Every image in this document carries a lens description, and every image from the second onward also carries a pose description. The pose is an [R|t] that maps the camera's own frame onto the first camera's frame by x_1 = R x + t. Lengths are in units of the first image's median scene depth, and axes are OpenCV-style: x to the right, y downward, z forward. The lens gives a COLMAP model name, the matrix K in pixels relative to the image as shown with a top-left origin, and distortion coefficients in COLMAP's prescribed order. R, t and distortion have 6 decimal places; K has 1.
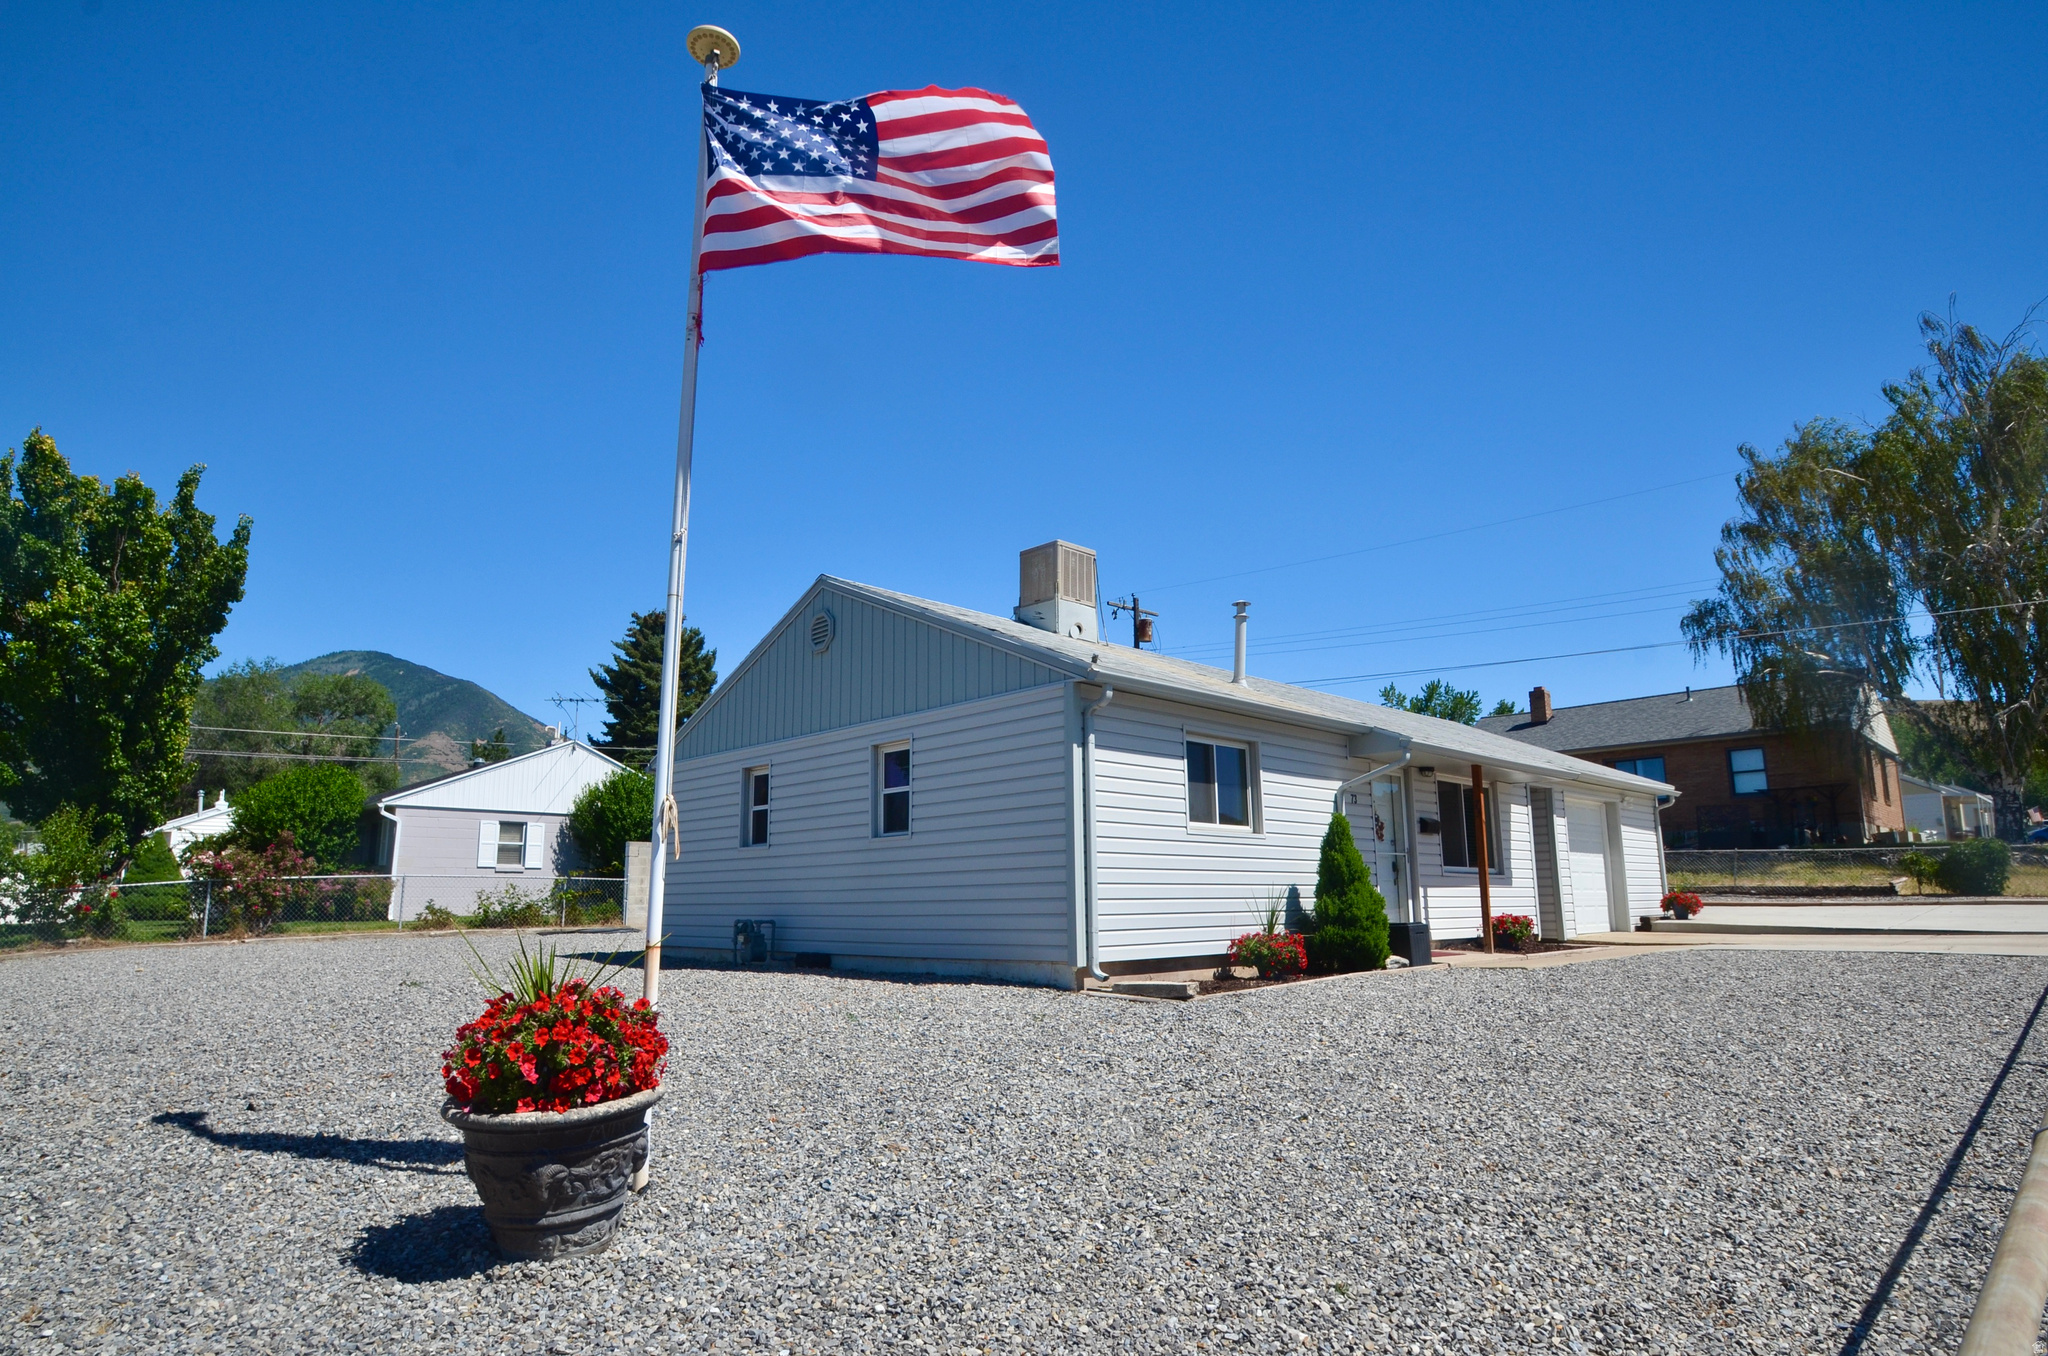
lens RADIAL K [[1122.4, 0, 1026.3], [0, 1122.4, 677.7], [0, 0, 1]] dist [-0.021228, -0.000631]
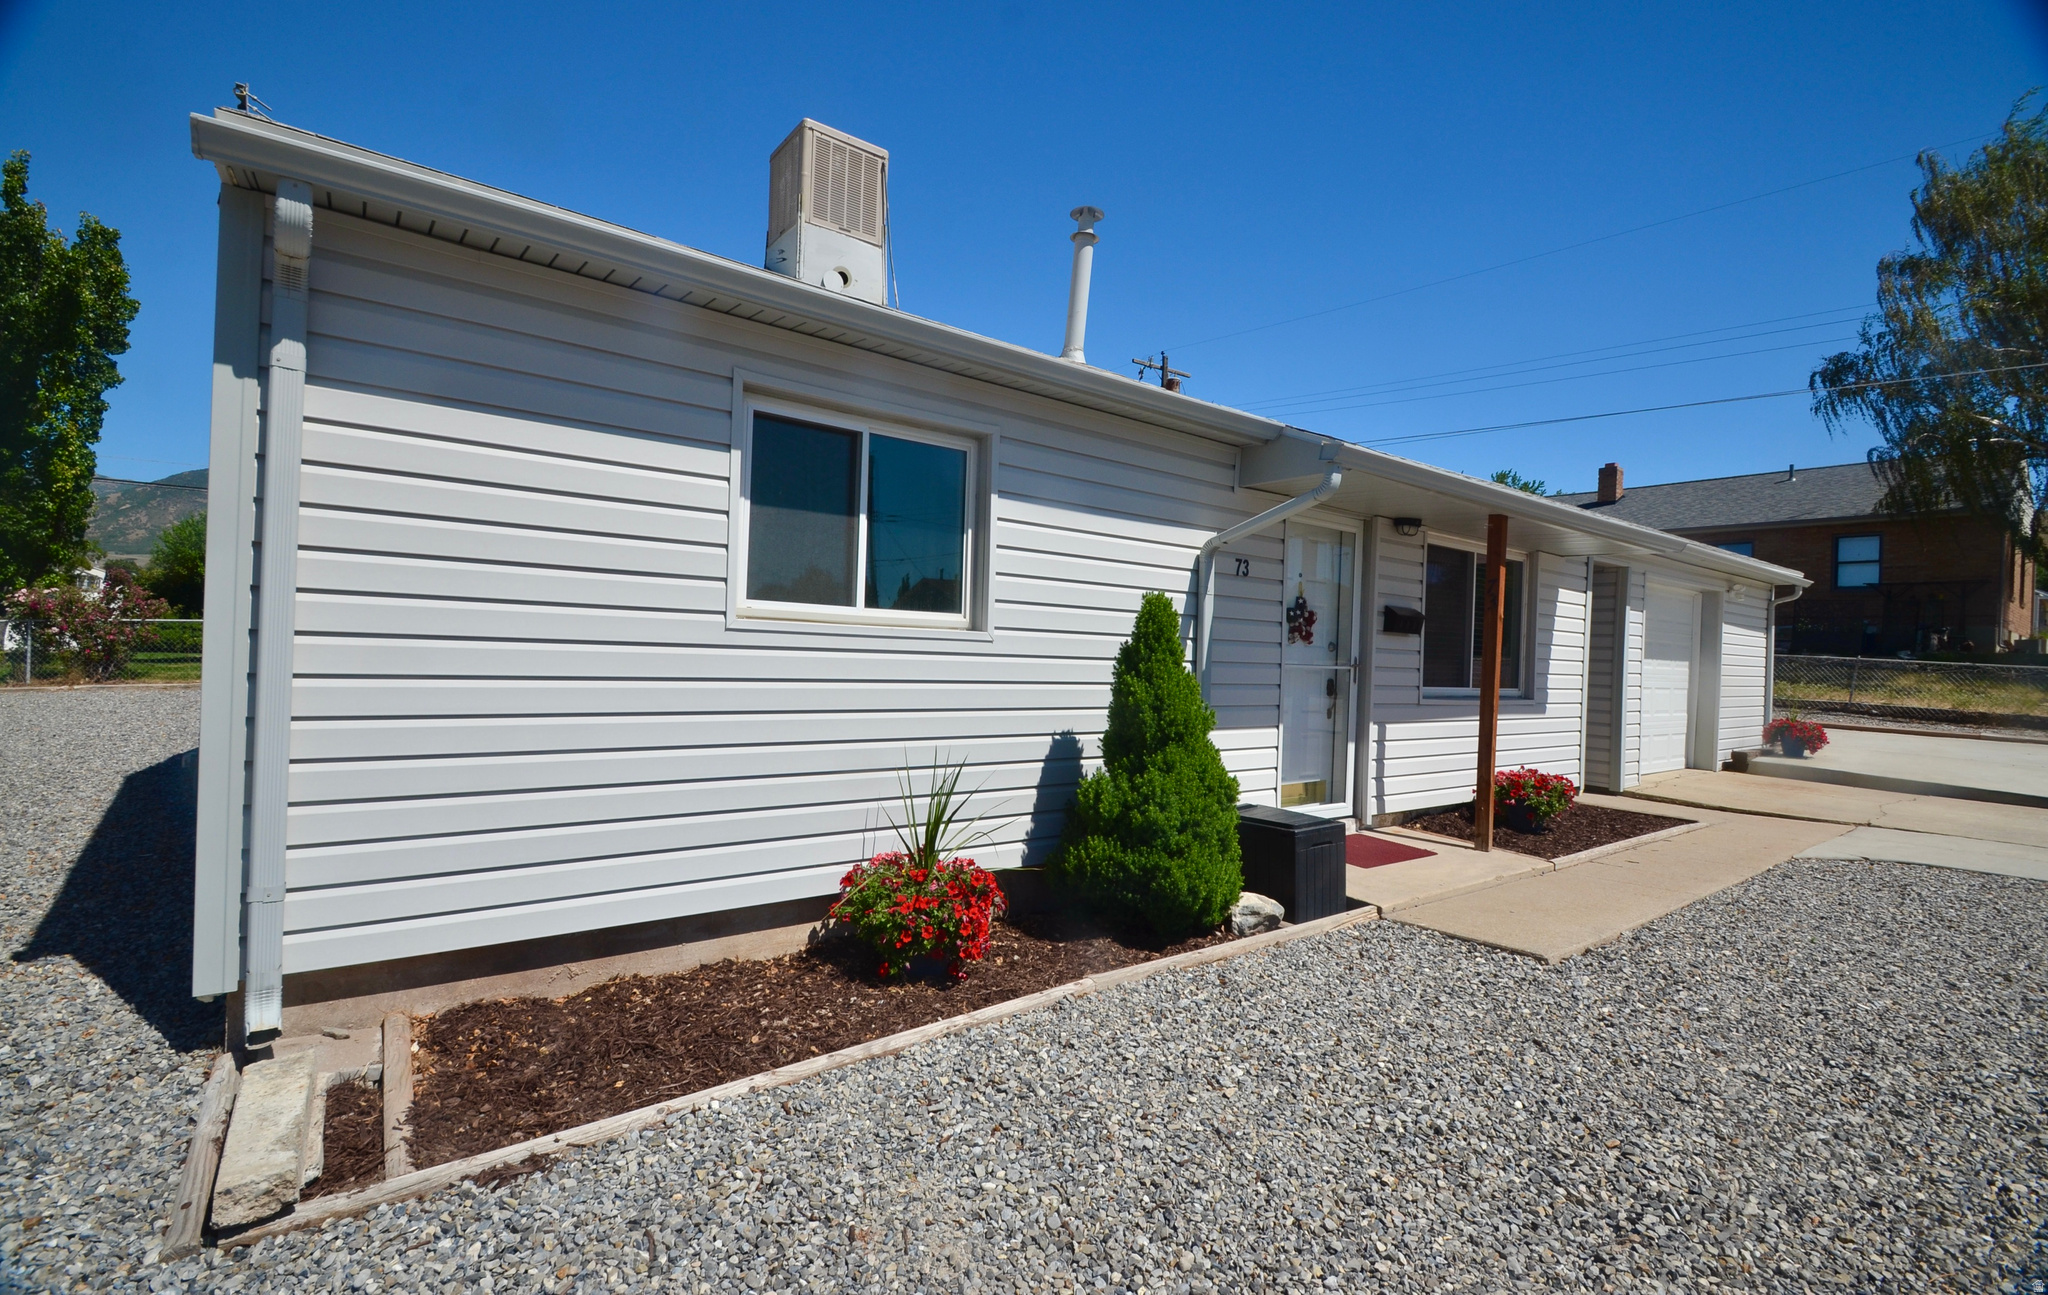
lens RADIAL K [[907.9, 0, 1025.9], [0, 907.9, 638.9], [0, 0, 1]] dist [-0.004357, -0.002725]
pose [[0.991170, 0.044582, -0.124881, 0.217137], [-0.020619, 0.982148, 0.186977, 0.055945], [0.130987, -0.182751, 0.974394, 0.495072]]
